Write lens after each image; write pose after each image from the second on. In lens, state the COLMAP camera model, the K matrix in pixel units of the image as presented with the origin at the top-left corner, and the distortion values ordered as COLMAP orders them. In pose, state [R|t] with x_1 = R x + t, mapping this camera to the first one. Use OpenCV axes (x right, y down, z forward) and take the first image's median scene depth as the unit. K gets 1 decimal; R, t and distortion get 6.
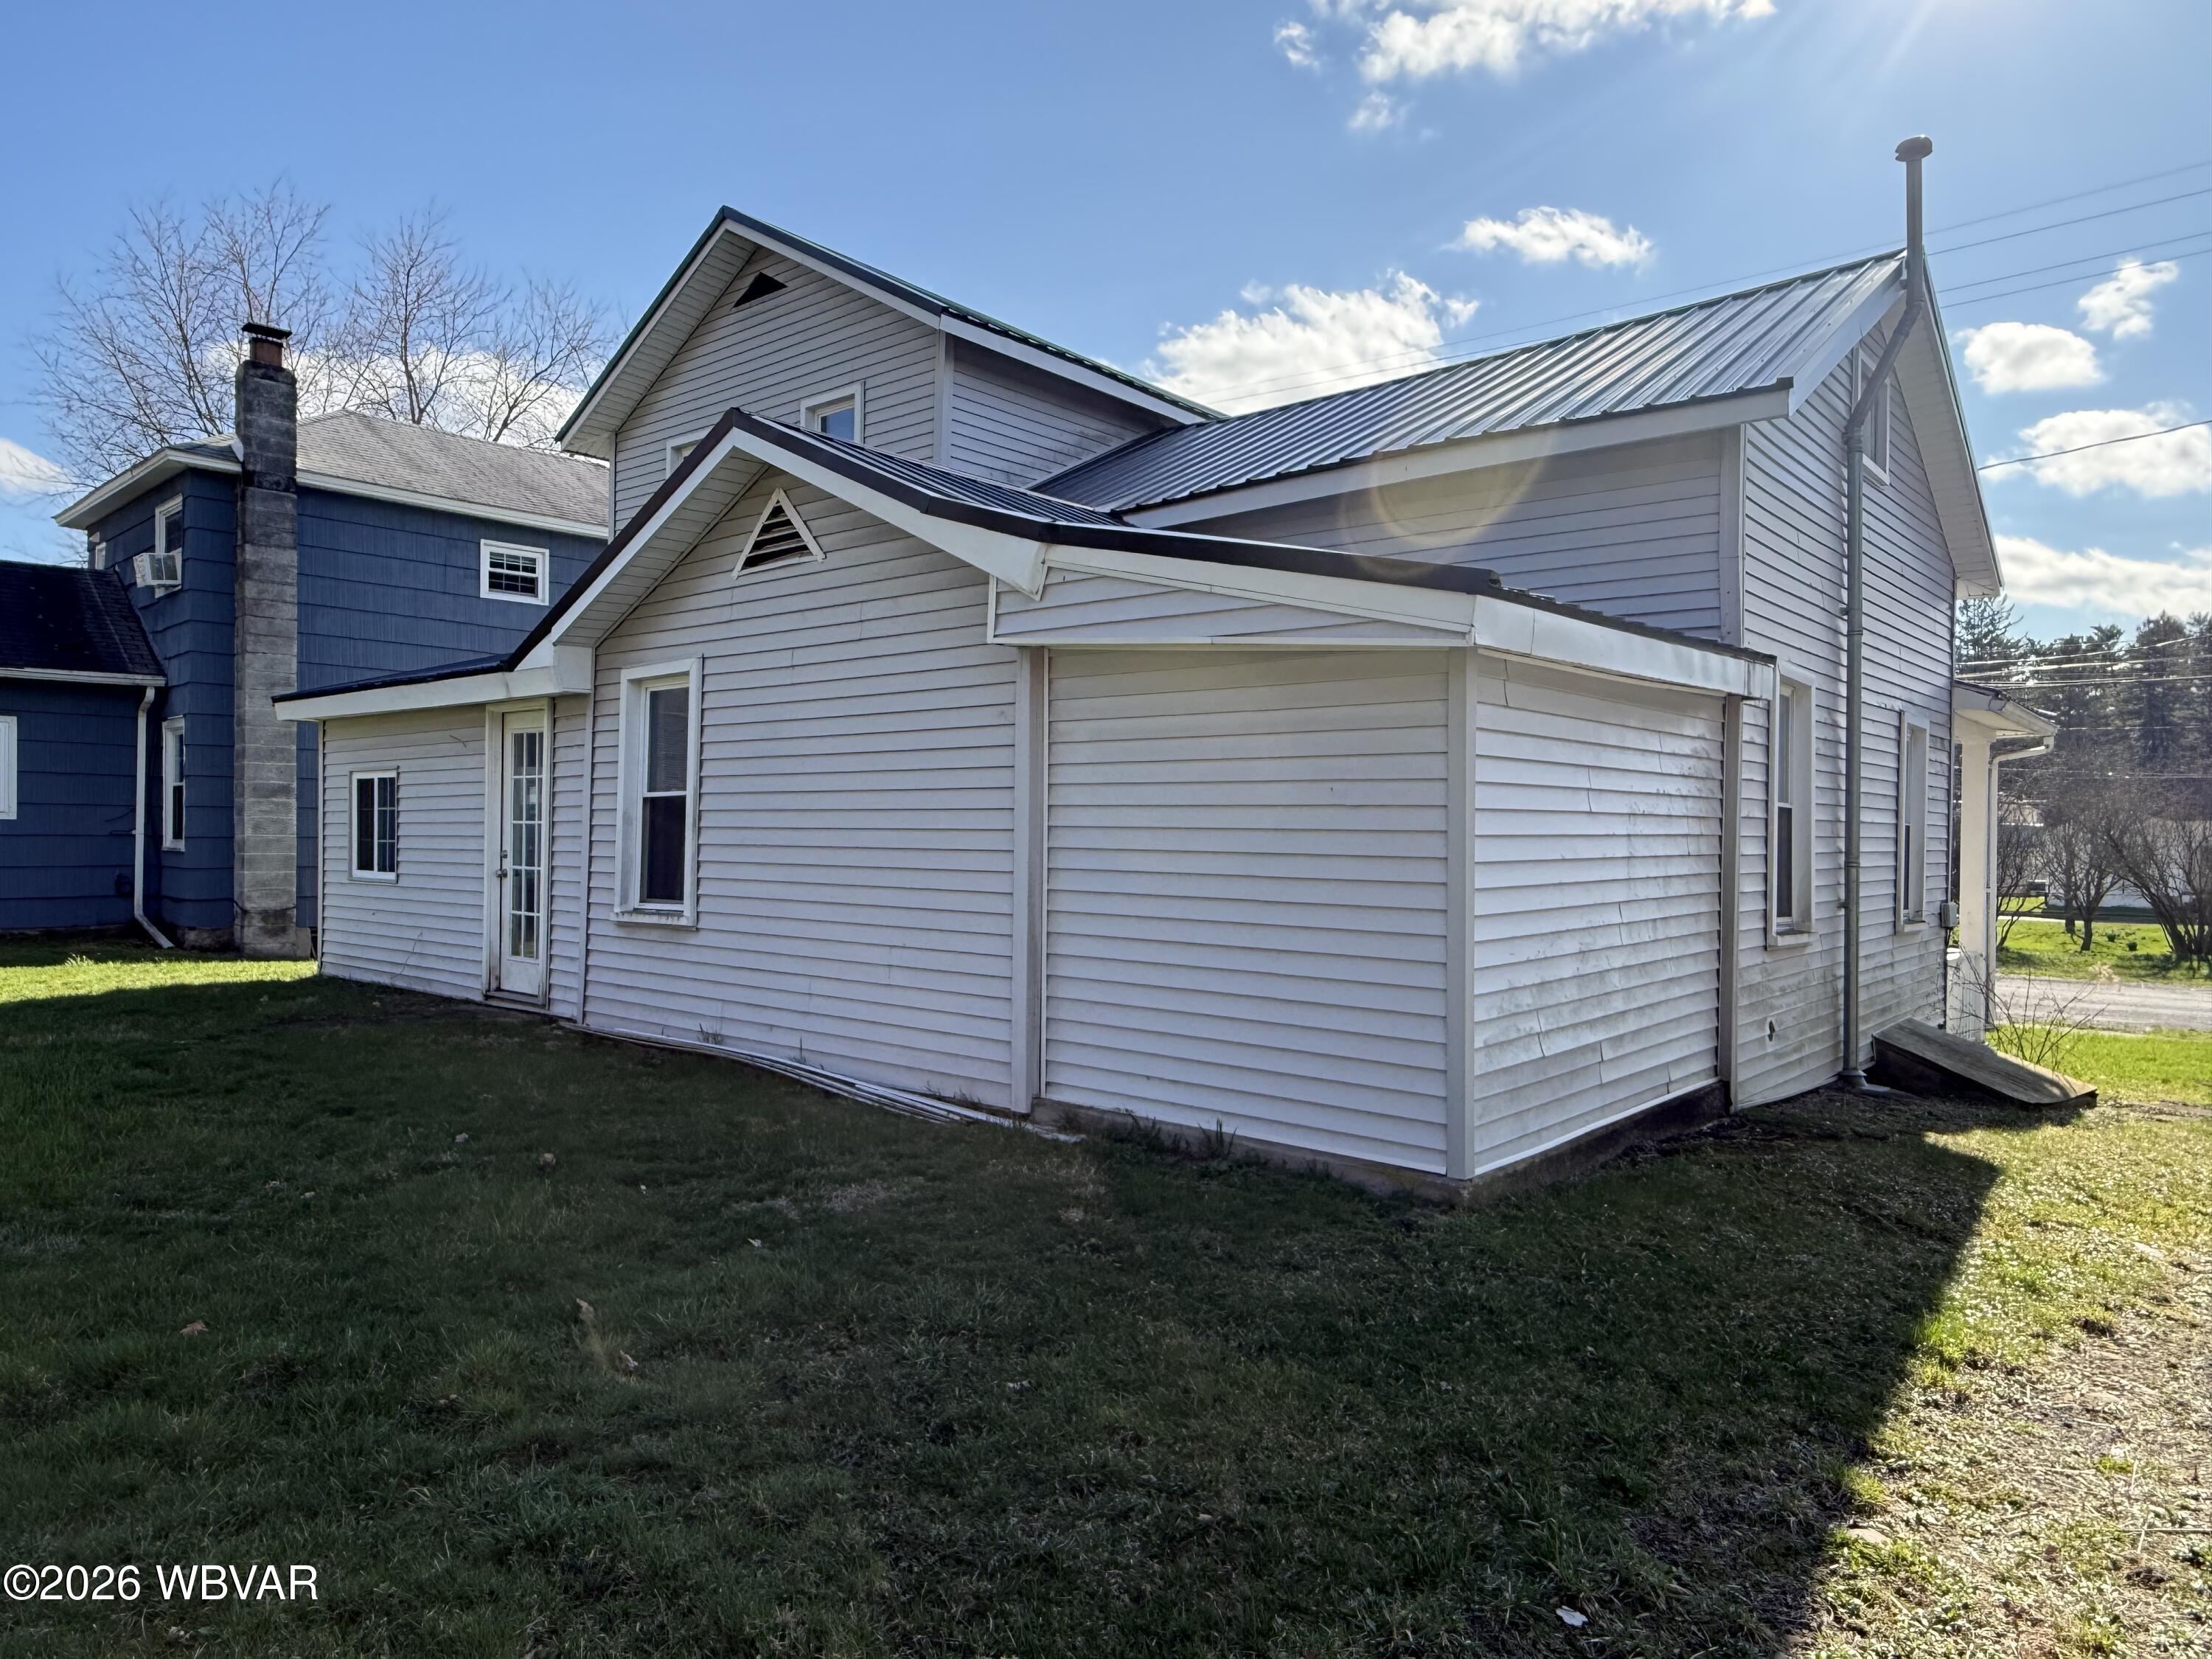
lens RADIAL K [[1427.5, 0, 1106.0], [0, 1427.5, 830.1], [0, 0, 1]] dist [-0.000919, -0.000315]
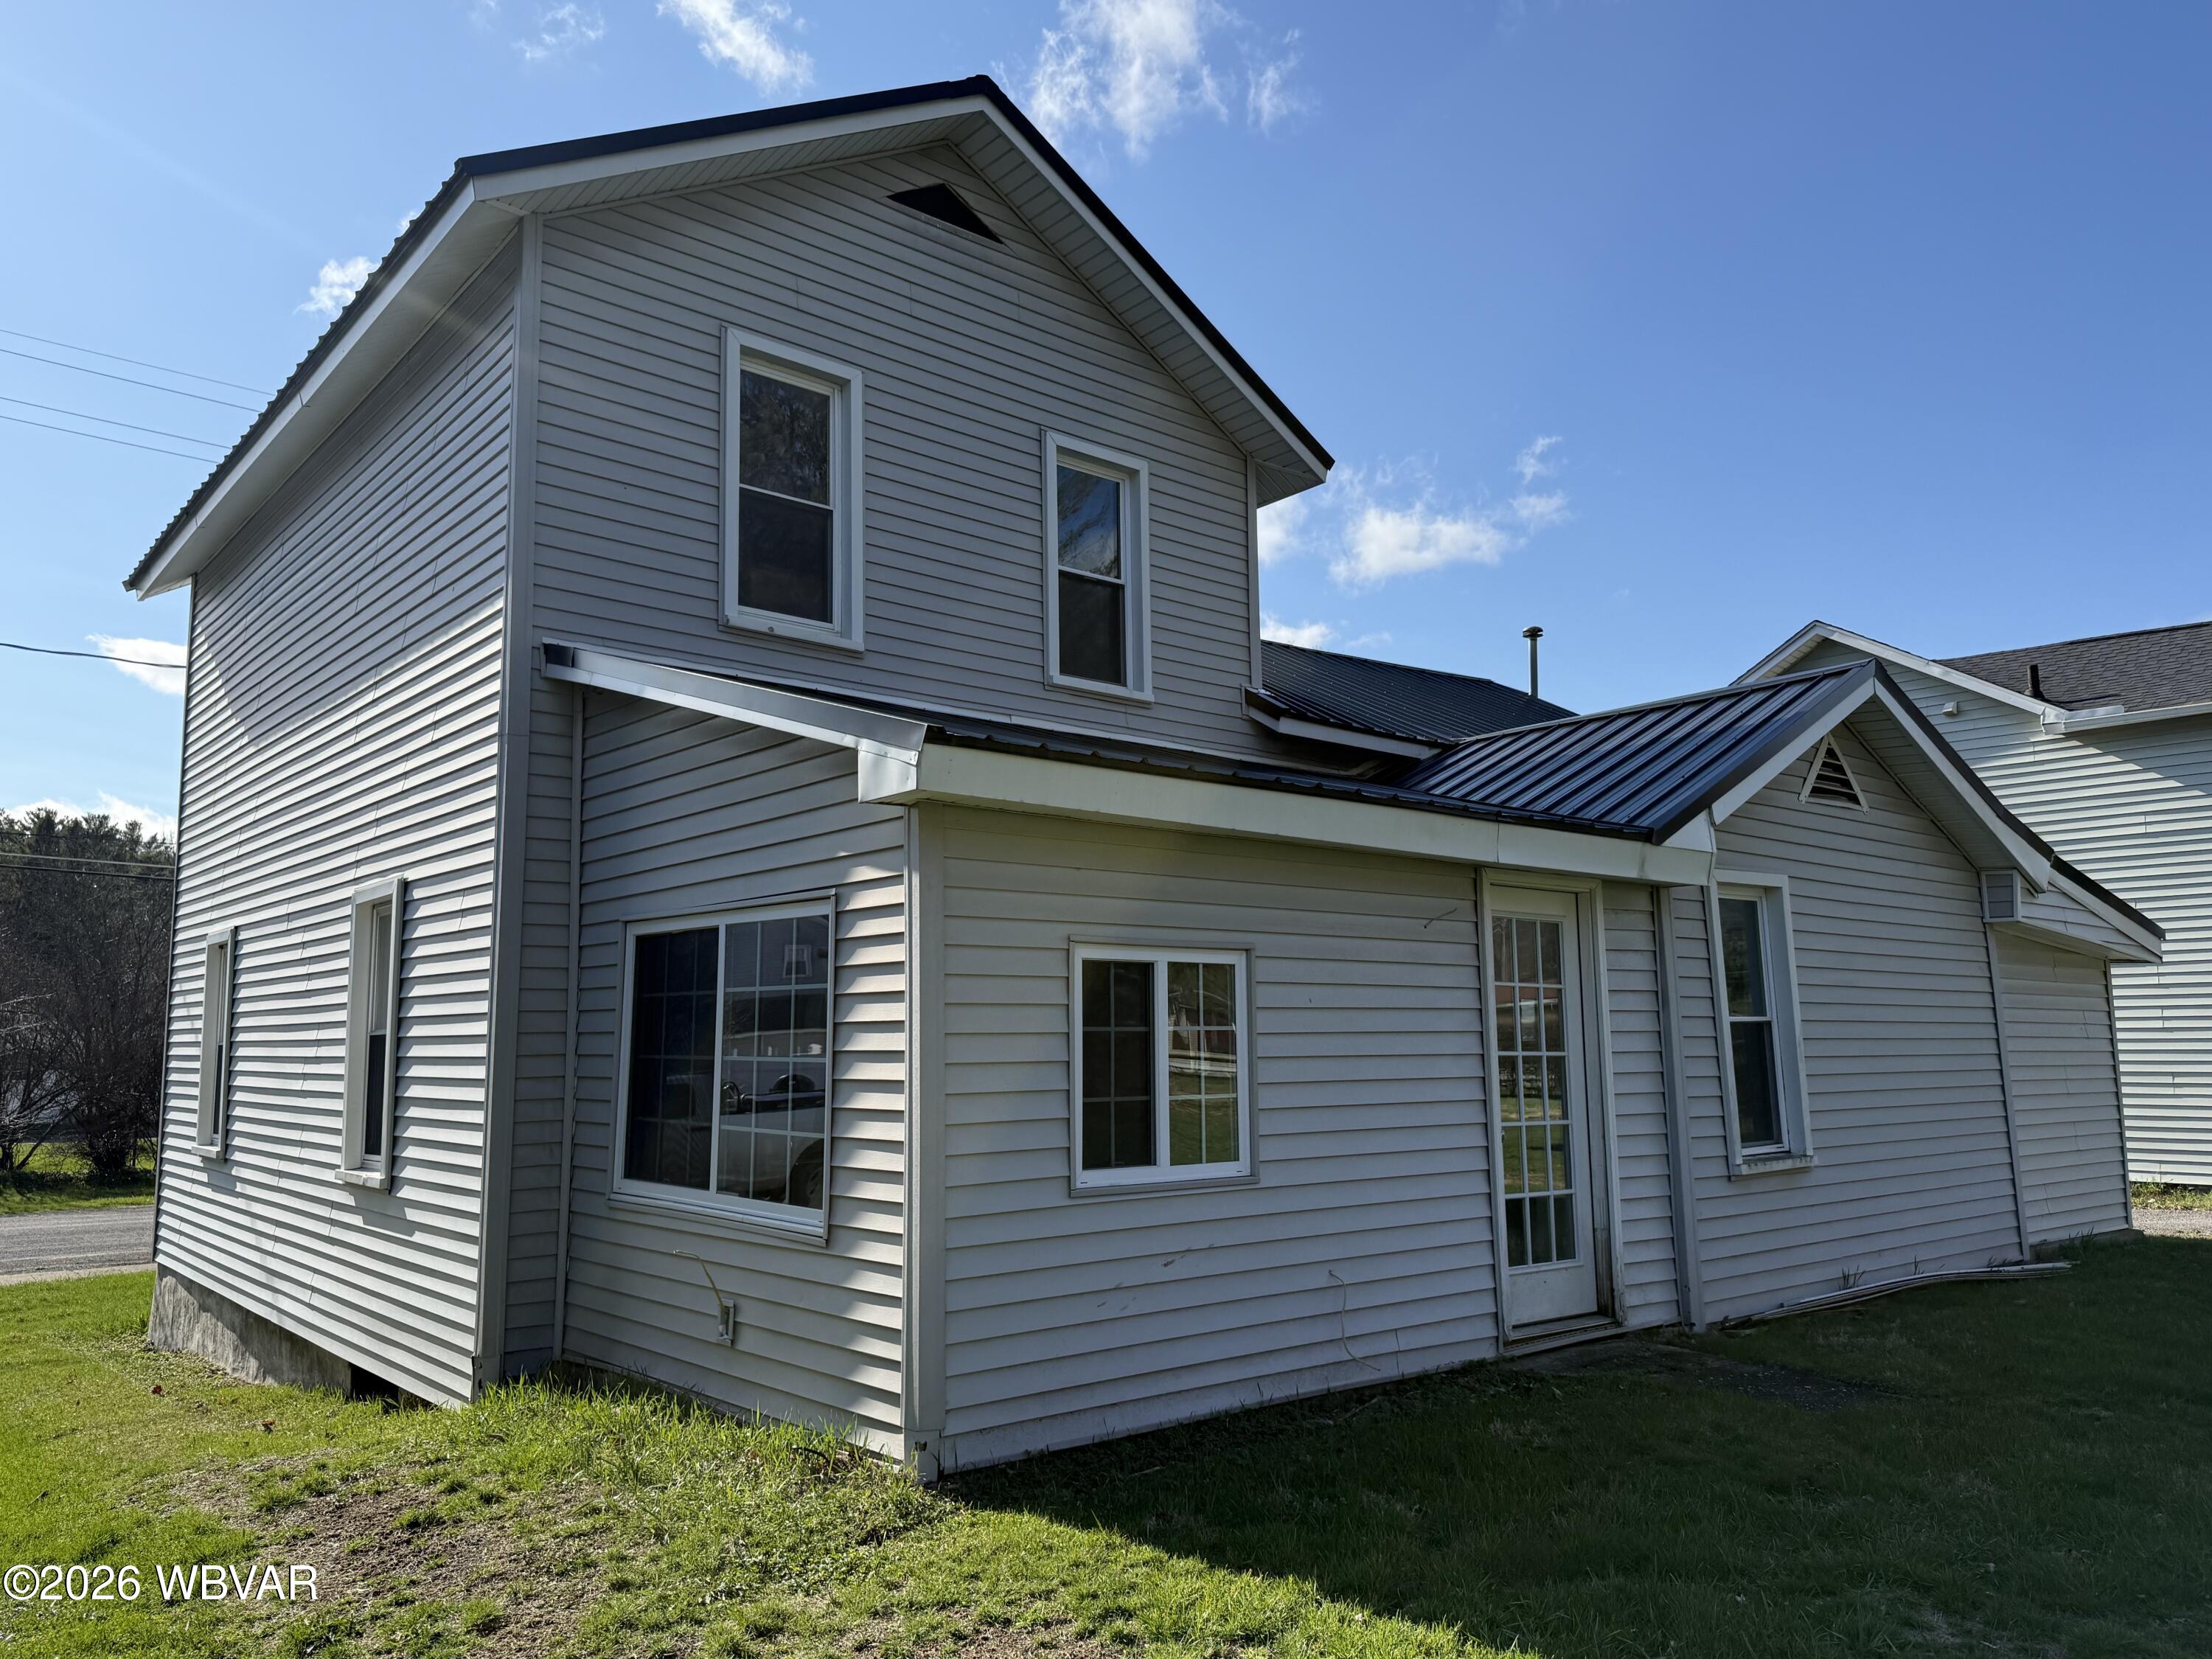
lens RADIAL K [[1600.9, 0, 1104.4], [0, 1600.9, 830.5], [0, 0, 1]] dist [0.002731, -0.007164]
pose [[0.166637, 0.121137, 0.978549, -1.107296], [0.000626, 0.992411, -0.122960, -0.016229], [-0.986018, 0.021102, 0.165296, 1.004491]]
